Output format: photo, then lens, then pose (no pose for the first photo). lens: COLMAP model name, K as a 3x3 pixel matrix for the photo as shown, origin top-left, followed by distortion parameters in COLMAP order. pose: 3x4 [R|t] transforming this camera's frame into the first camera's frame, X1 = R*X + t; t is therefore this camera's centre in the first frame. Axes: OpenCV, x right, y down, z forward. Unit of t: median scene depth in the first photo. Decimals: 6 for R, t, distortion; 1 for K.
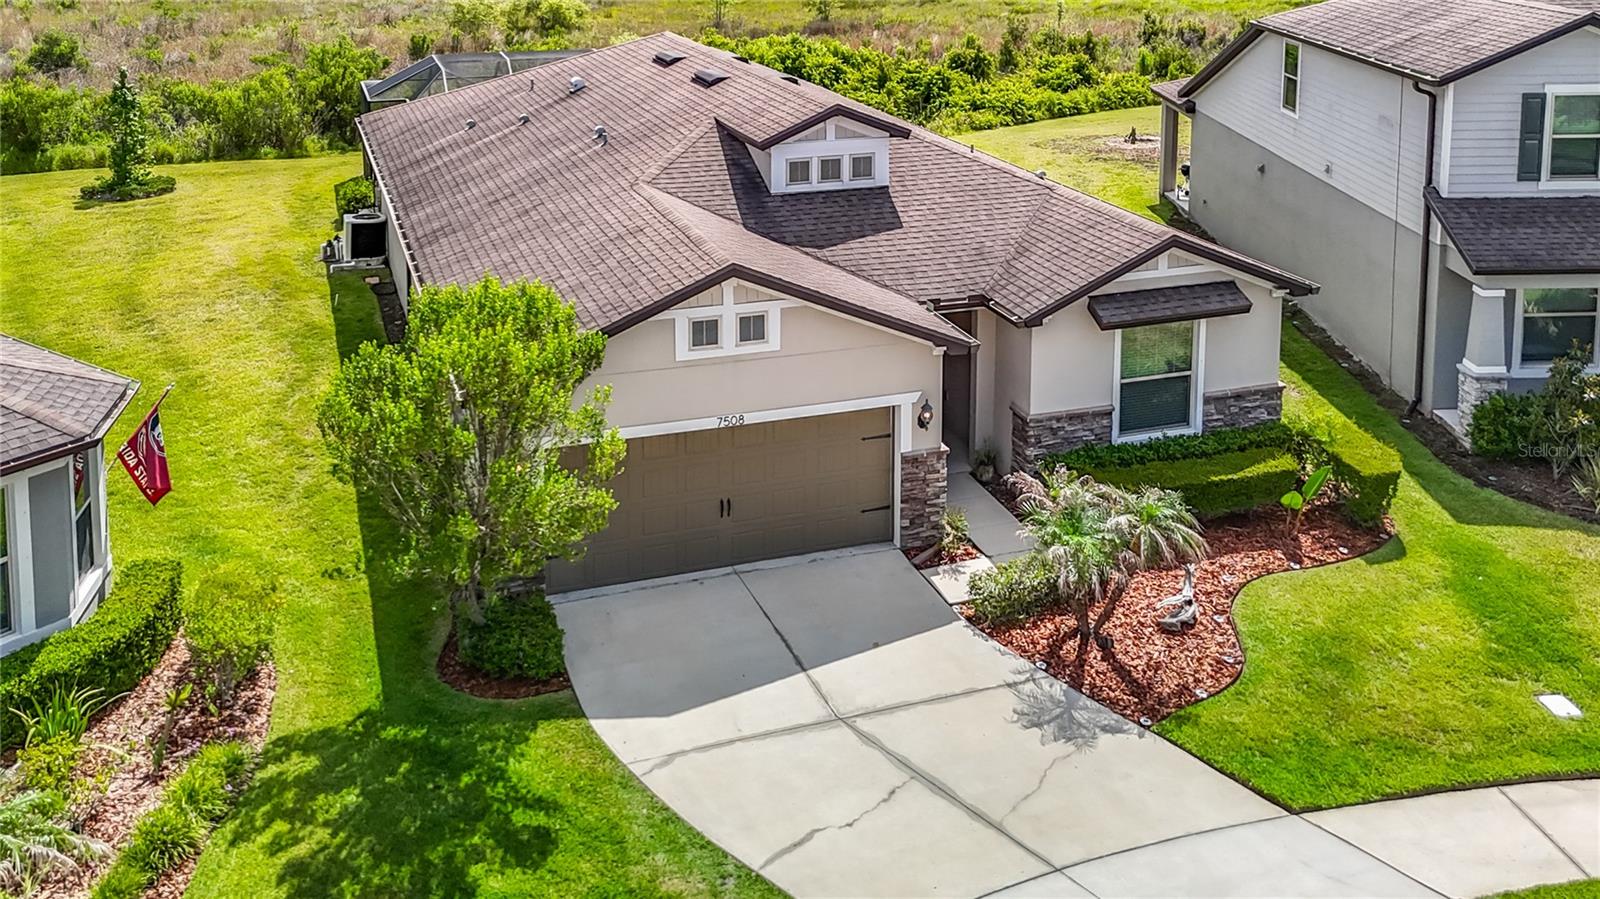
lens RADIAL K [[1456.6, 0, 744.3], [0, 1456.6, 185.9], [0, 0, 1]] dist [0.033968, 0.006608]
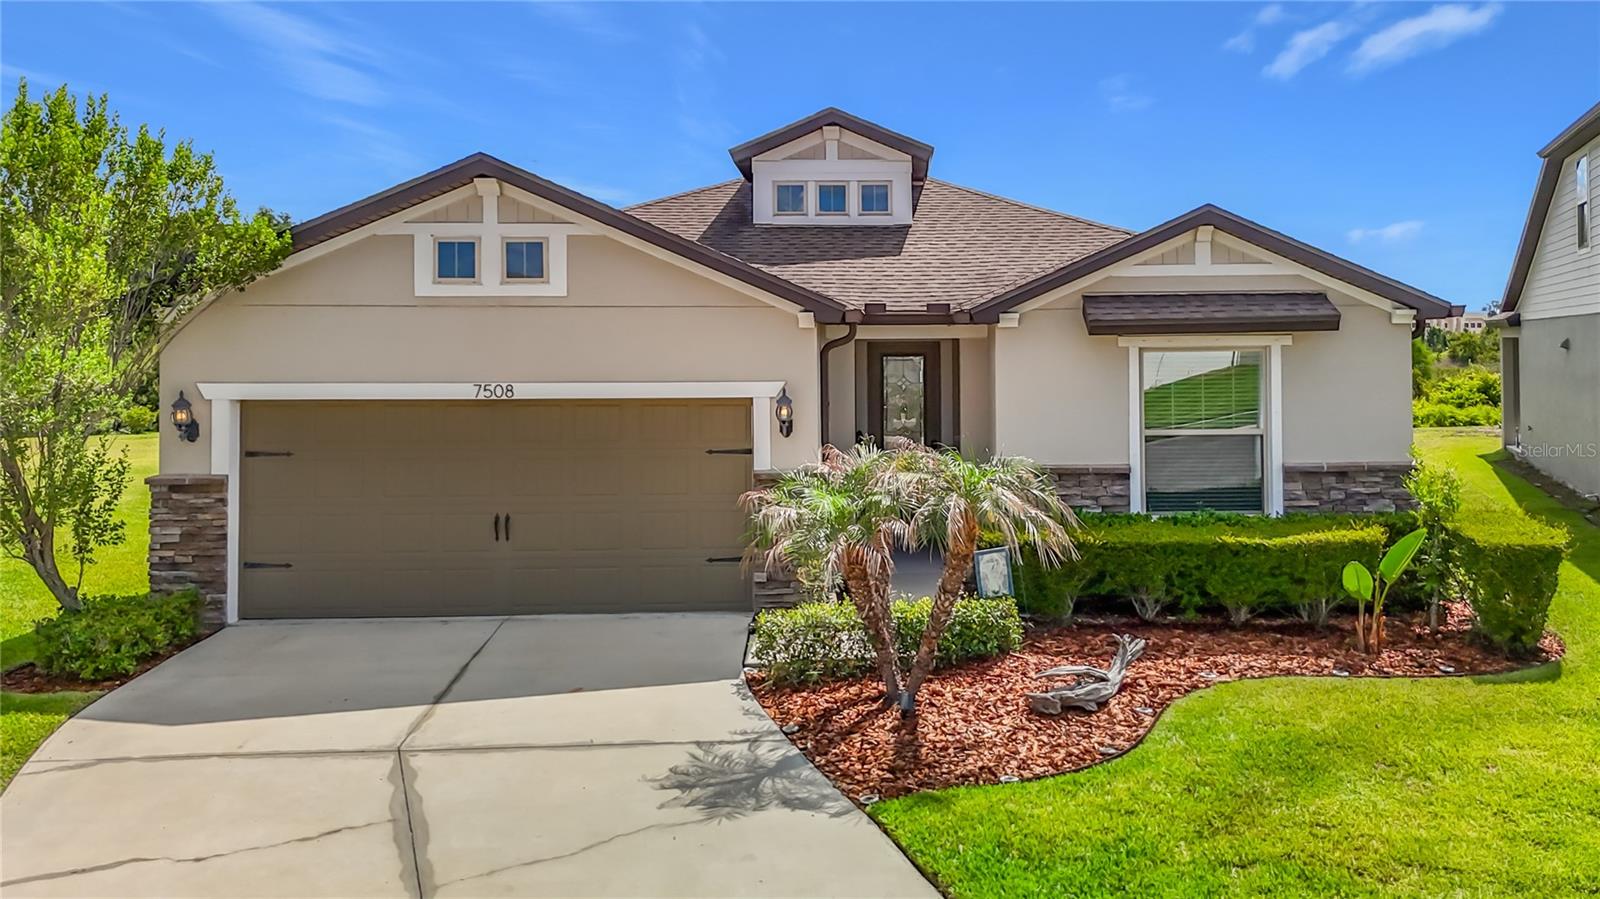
lens RADIAL K [[1294.3, 0, 908.5], [0, 1294.3, 401.4], [0, 0, 1]] dist [0.054201, -0.049586]
pose [[0.960494, 0.015749, -0.277855, 0.380773], [-0.061456, 0.985753, -0.156569, 0.263689], [0.271431, 0.167459, 0.947778, 0.461742]]
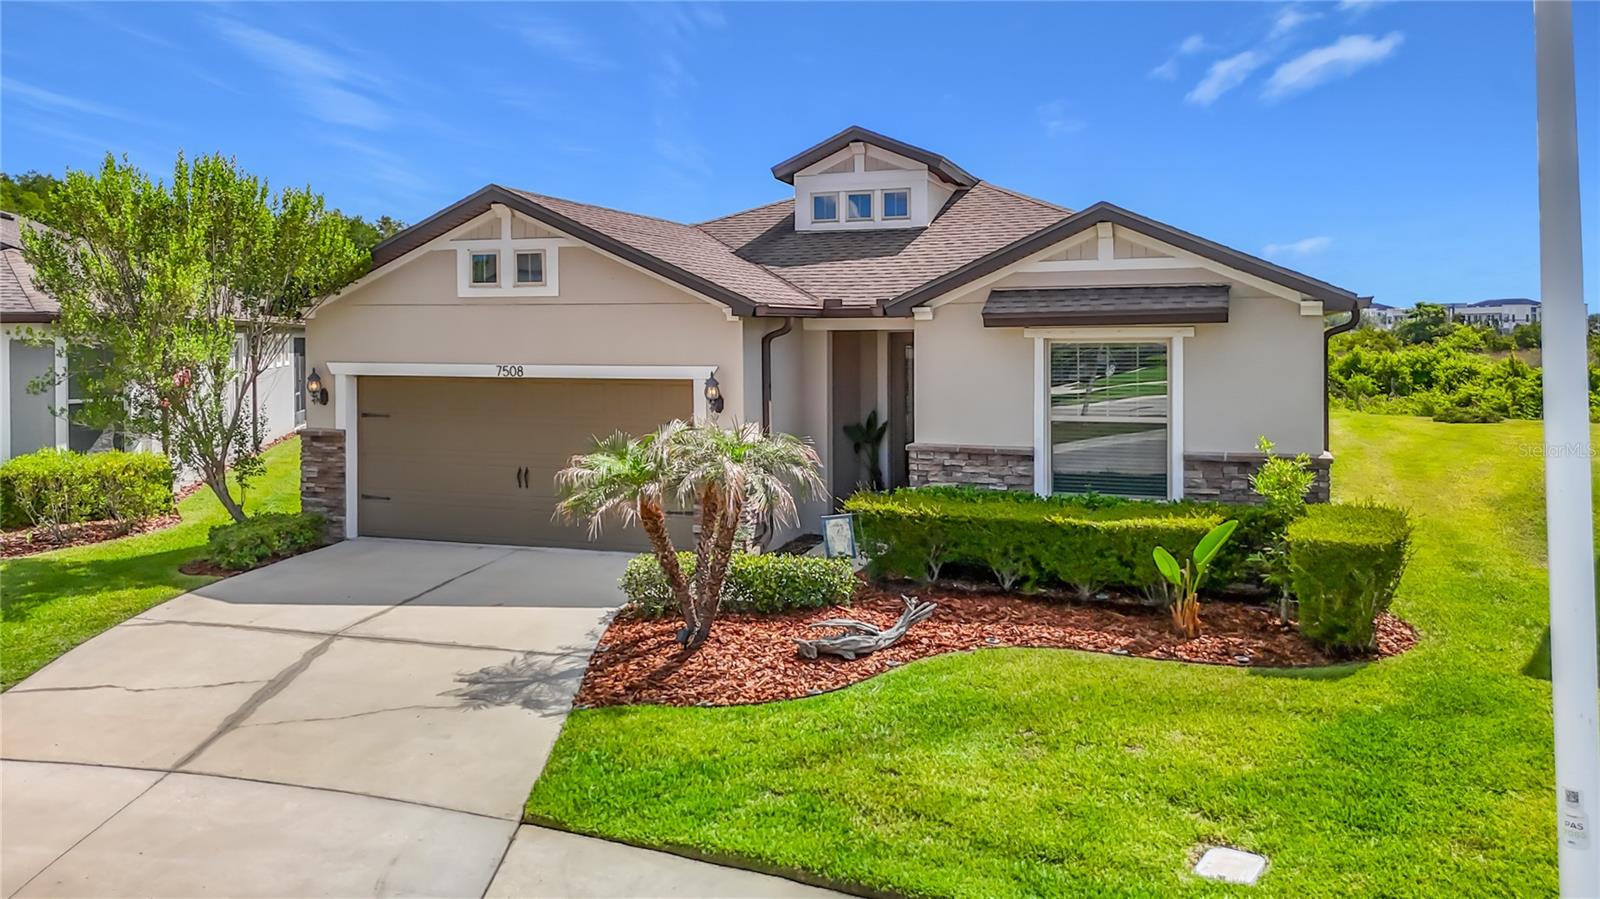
lens RADIAL K [[1162.5, 0, 817.6], [0, 1162.5, 420.0], [0, 0, 1]] dist [0.036765, -0.004601]
pose [[0.797317, 0.050250, -0.601466, 0.614693], [-0.130434, 0.987325, -0.090420, 0.241558], [0.589299, 0.150545, 0.793765, 0.552462]]
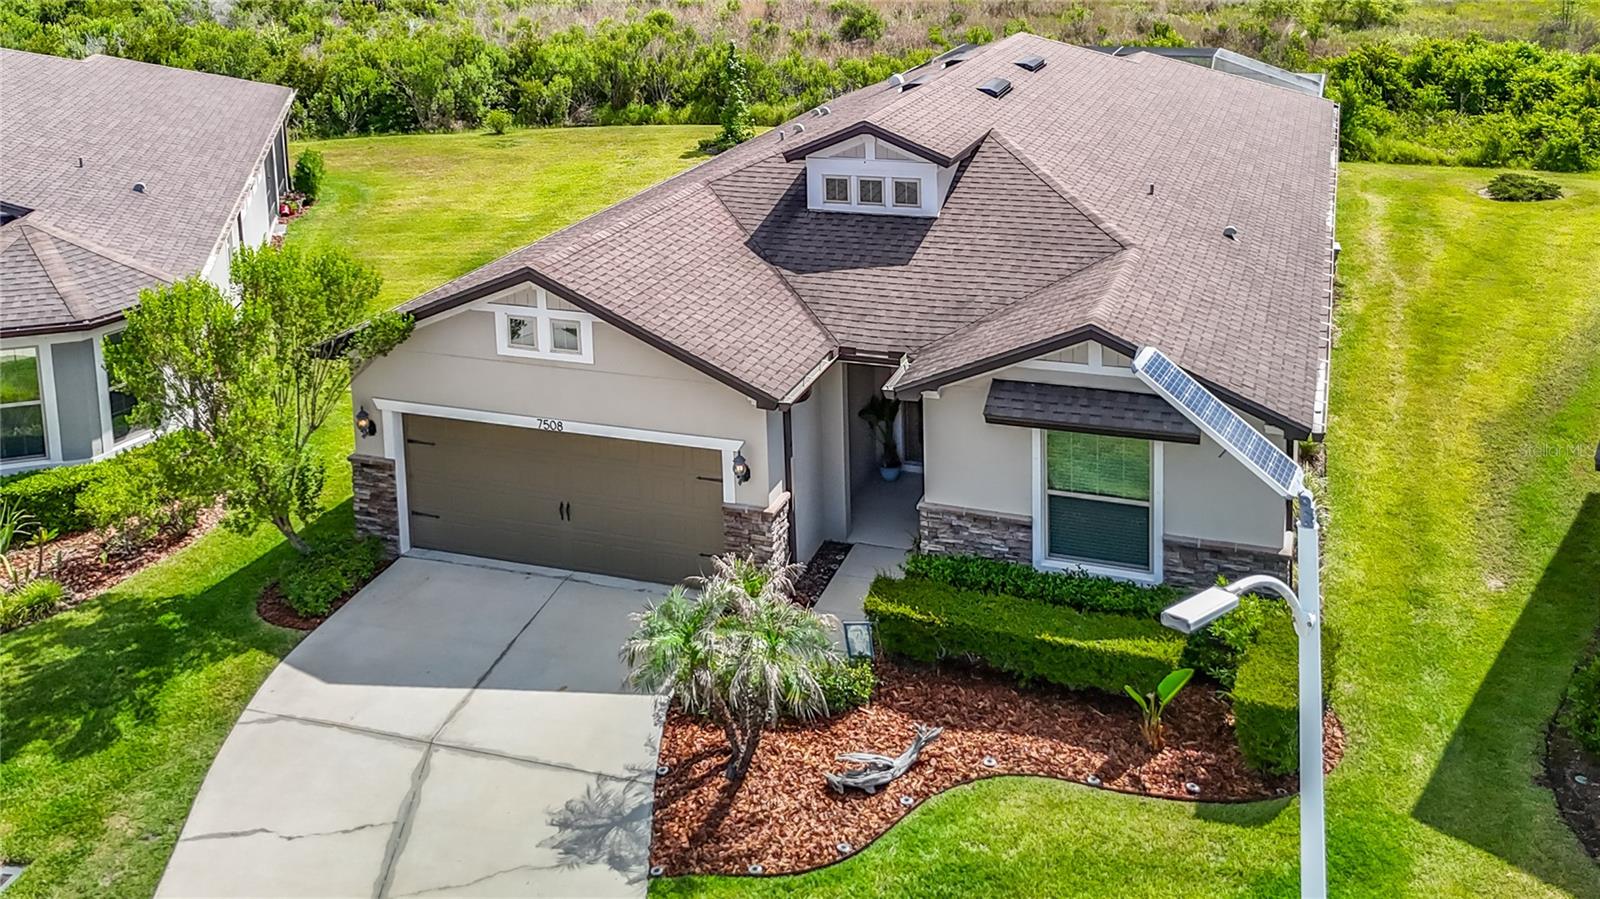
lens RADIAL K [[1397.7, 0, 831.8], [0, 1397.7, 152.2], [0, 0, 1]] dist [0.033241, -0.009289]
pose [[0.801720, 0.106261, -0.588179, 0.715352], [-0.108029, 0.993624, 0.032259, -0.079413], [0.587856, 0.037678, 0.808087, 0.343326]]
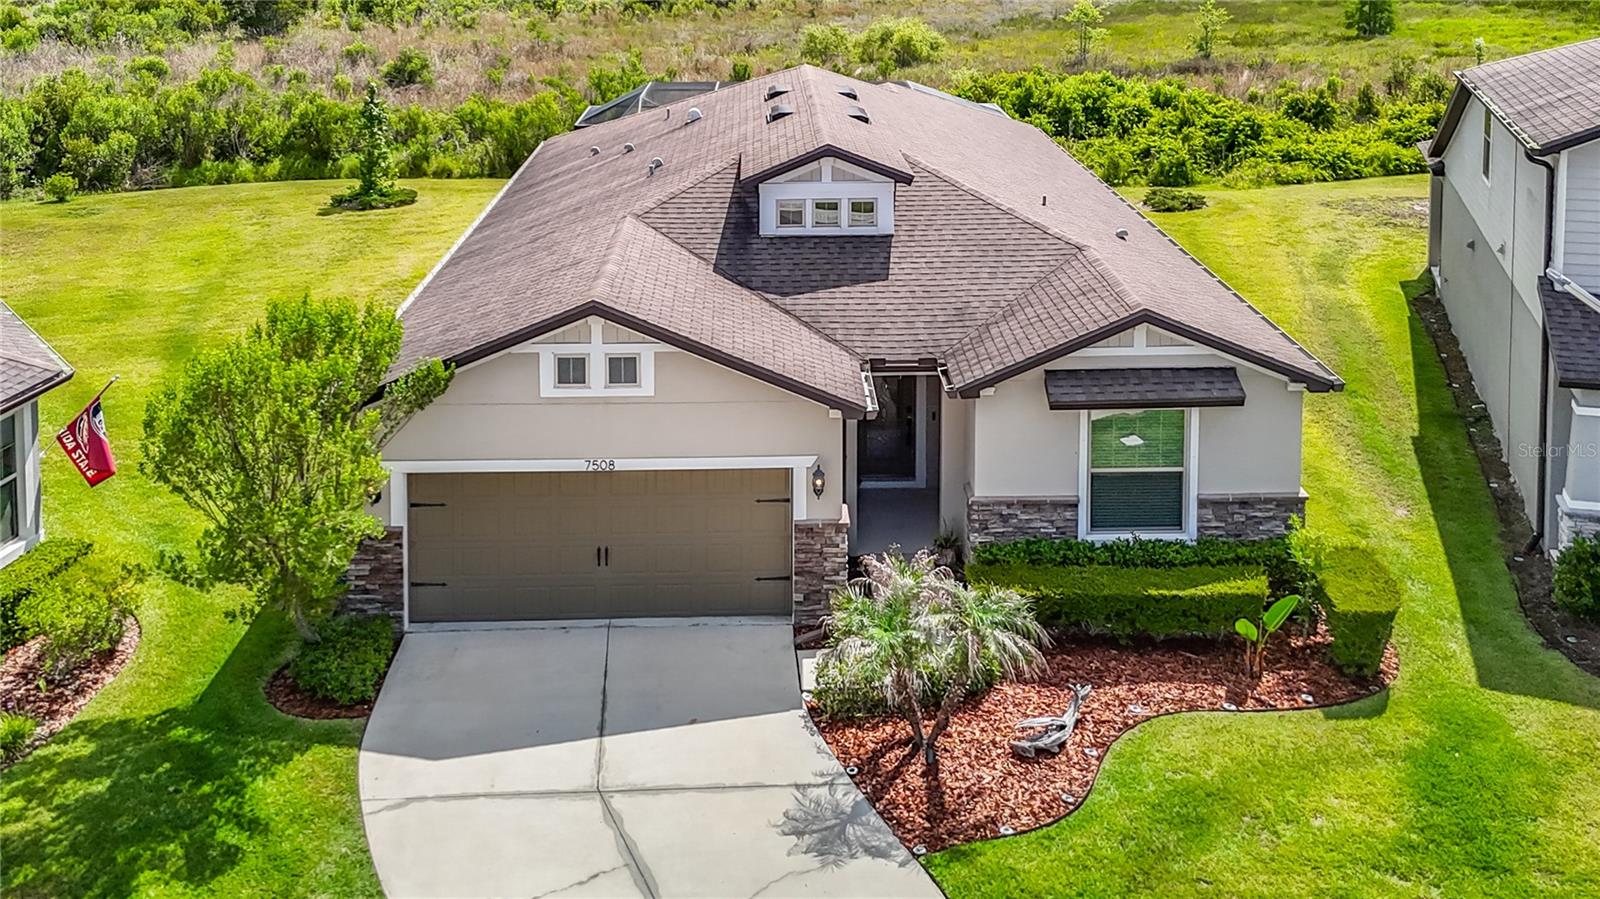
lens RADIAL K [[1516.1, 0, 774.3], [0, 1516.1, 193.7], [0, 0, 1]] dist [0.034857, -0.003467]
pose [[0.957857, 0.053943, -0.282133, 0.385589], [-0.060253, 0.998089, -0.013731, -0.010026], [0.280853, 0.030151, 0.959277, 0.075100]]
